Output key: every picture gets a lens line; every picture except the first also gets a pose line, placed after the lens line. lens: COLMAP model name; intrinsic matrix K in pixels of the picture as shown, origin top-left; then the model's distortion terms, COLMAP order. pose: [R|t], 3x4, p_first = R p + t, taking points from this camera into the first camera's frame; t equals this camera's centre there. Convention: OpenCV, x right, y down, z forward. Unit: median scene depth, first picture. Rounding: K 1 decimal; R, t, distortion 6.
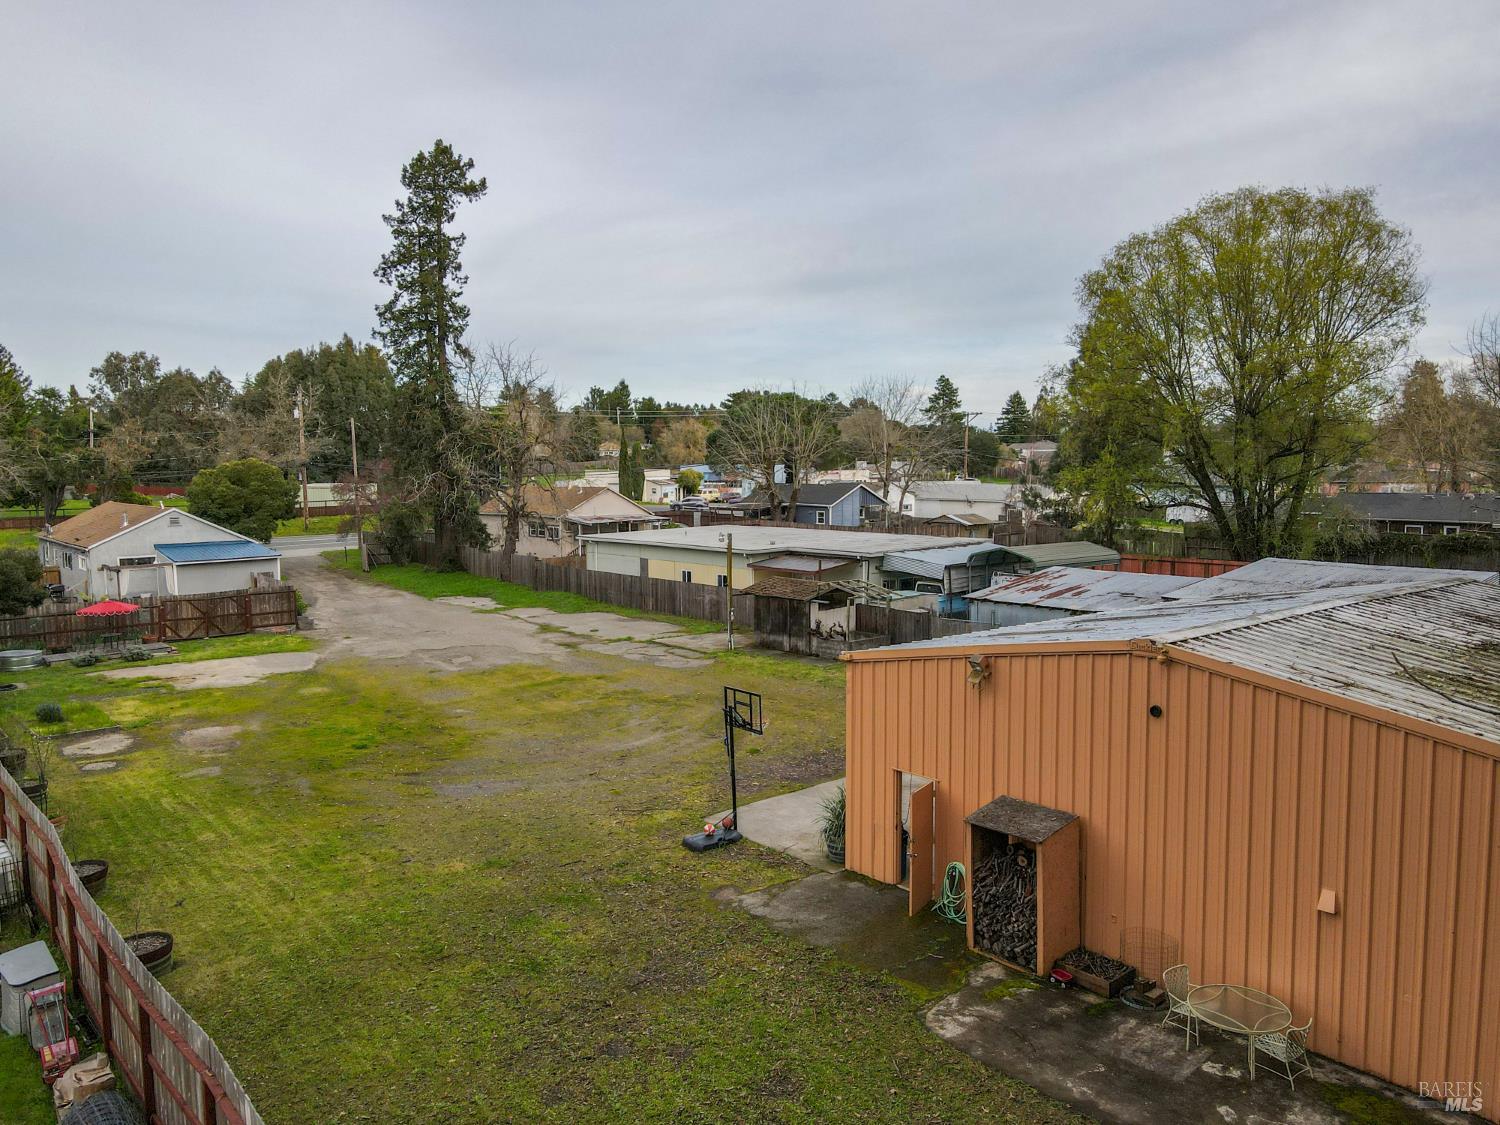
lens RADIAL K [[1105.3, 0, 743.6], [0, 1105.3, 563.3], [0, 0, 1]] dist [0.001905, 0.042169]
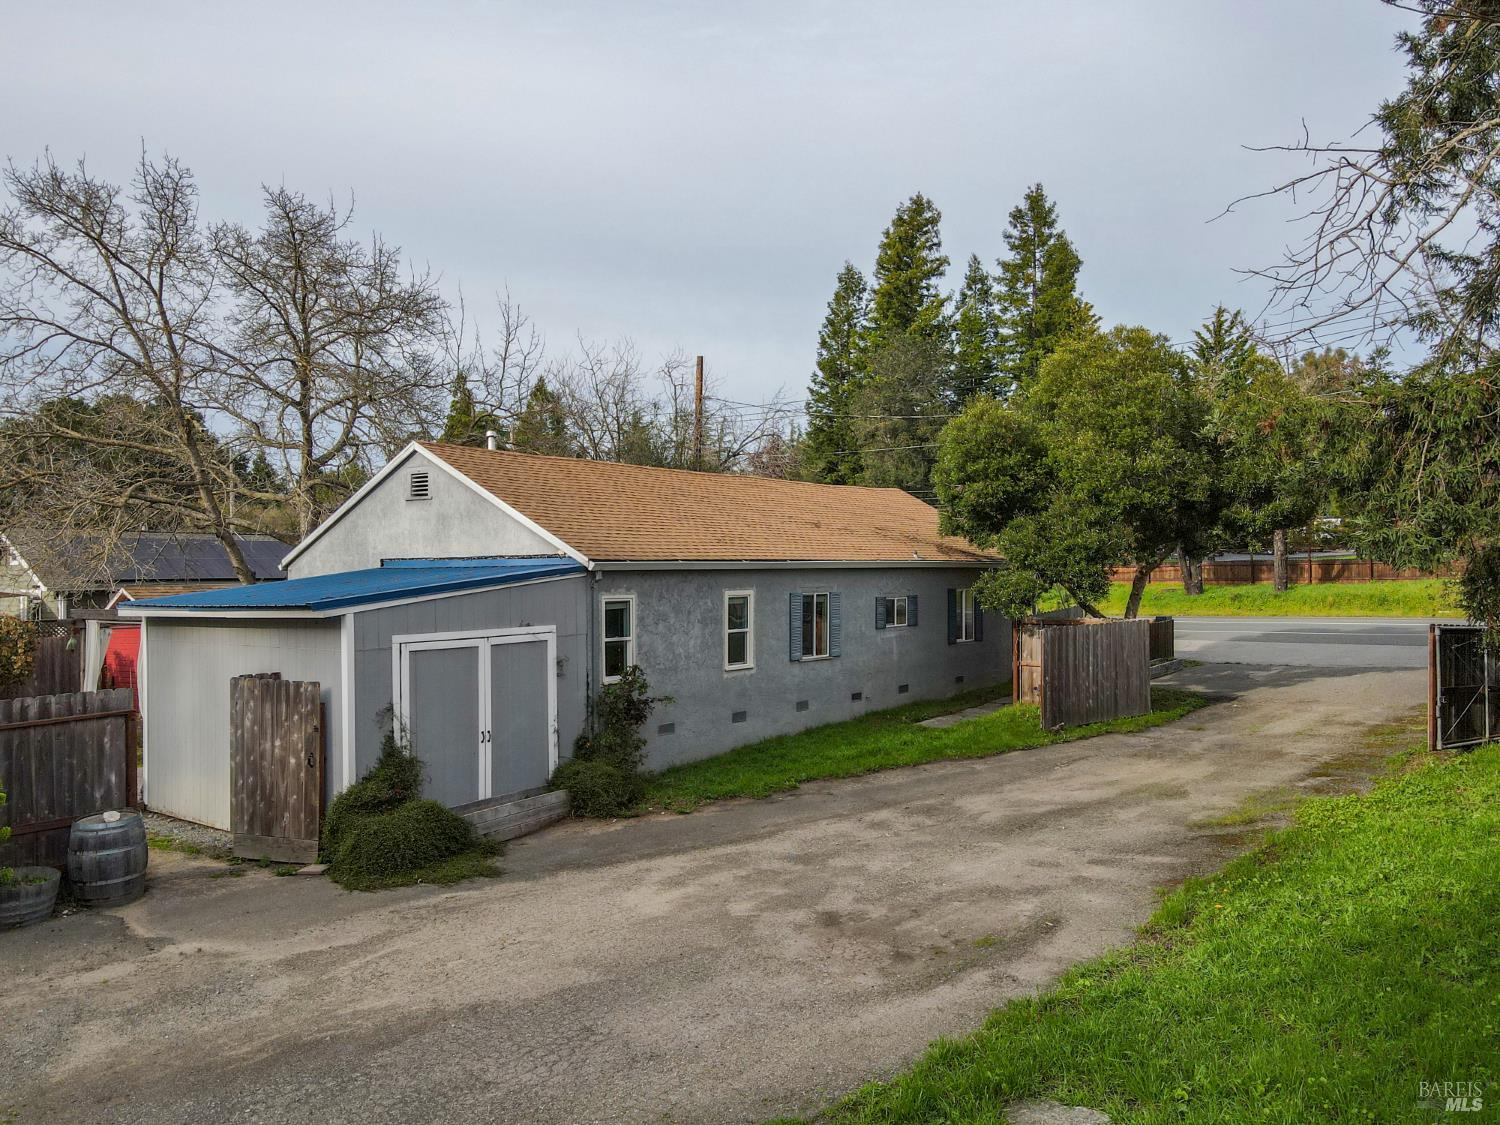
lens RADIAL K [[1105.3, 0, 743.6], [0, 1105.3, 563.3], [0, 0, 1]] dist [0.001905, 0.042169]
pose [[0.197221, 0.002617, -0.980355, -0.165954], [-0.081283, 0.996597, -0.013691, -0.016370], [0.976984, 0.082386, 0.196763, 0.876433]]
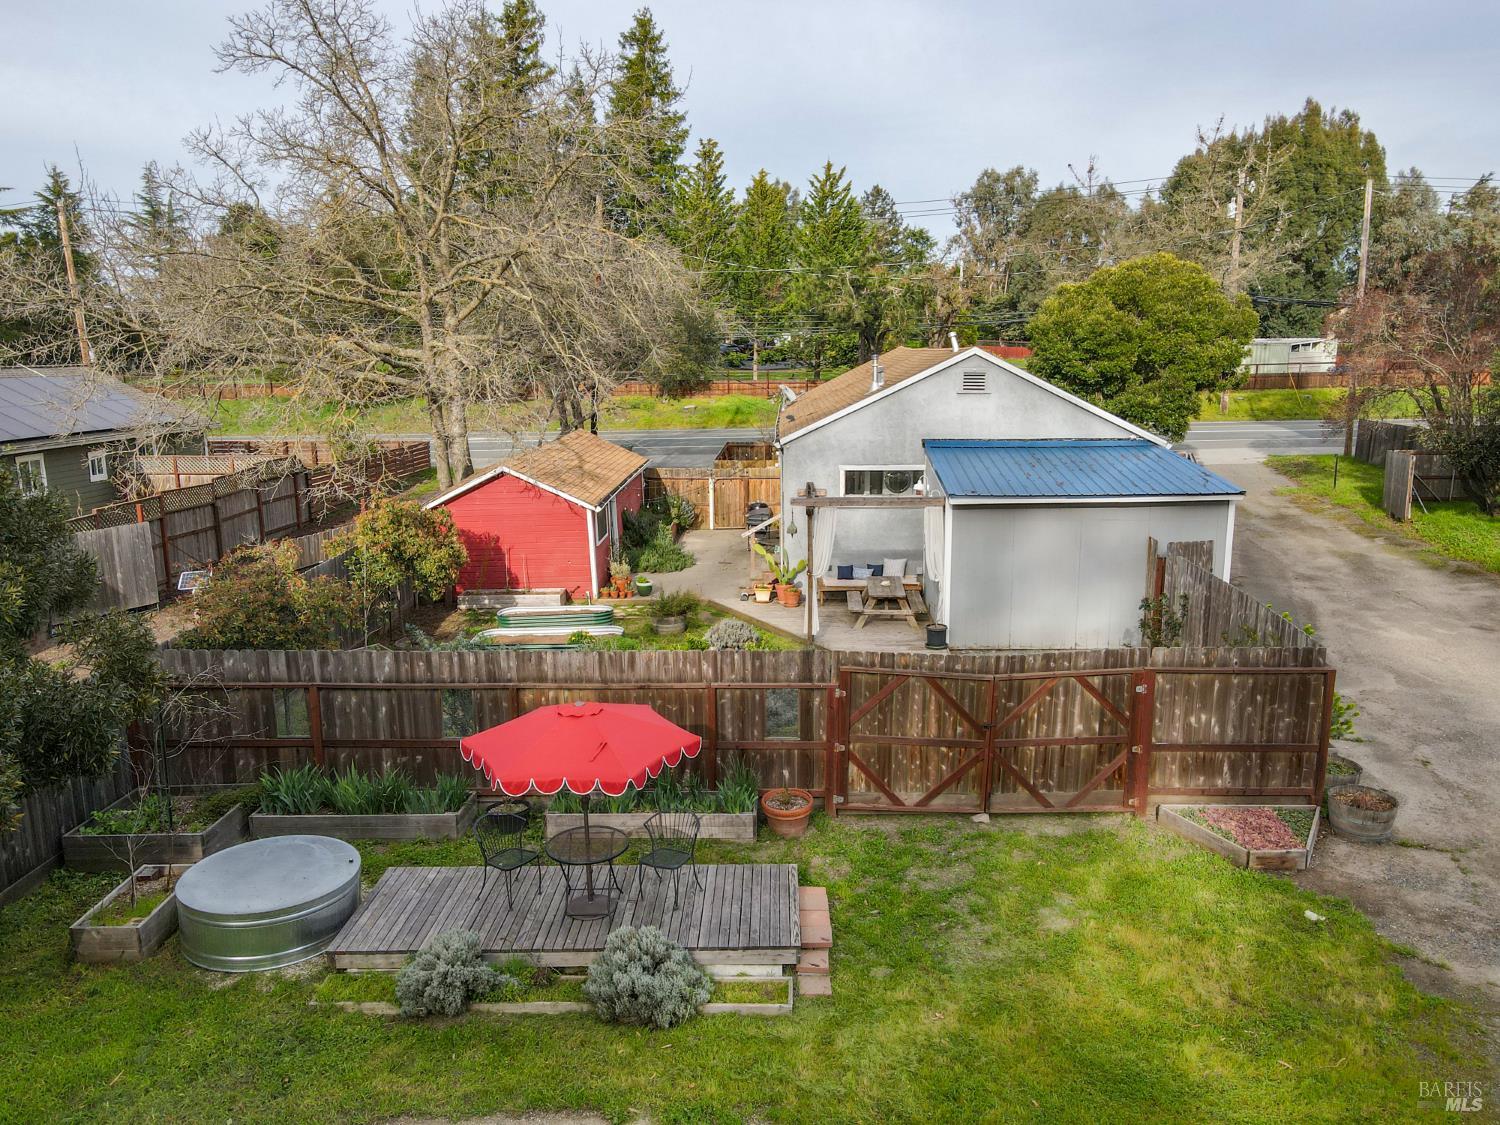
lens RADIAL K [[1105.3, 0, 743.6], [0, 1105.3, 563.3], [0, 0, 1]] dist [0.001905, 0.042169]
pose [[0.735715, 0.136196, -0.663457, -0.258107], [-0.062213, 0.989021, 0.134040, -0.018667], [0.674428, -0.057340, 0.736110, 0.553580]]
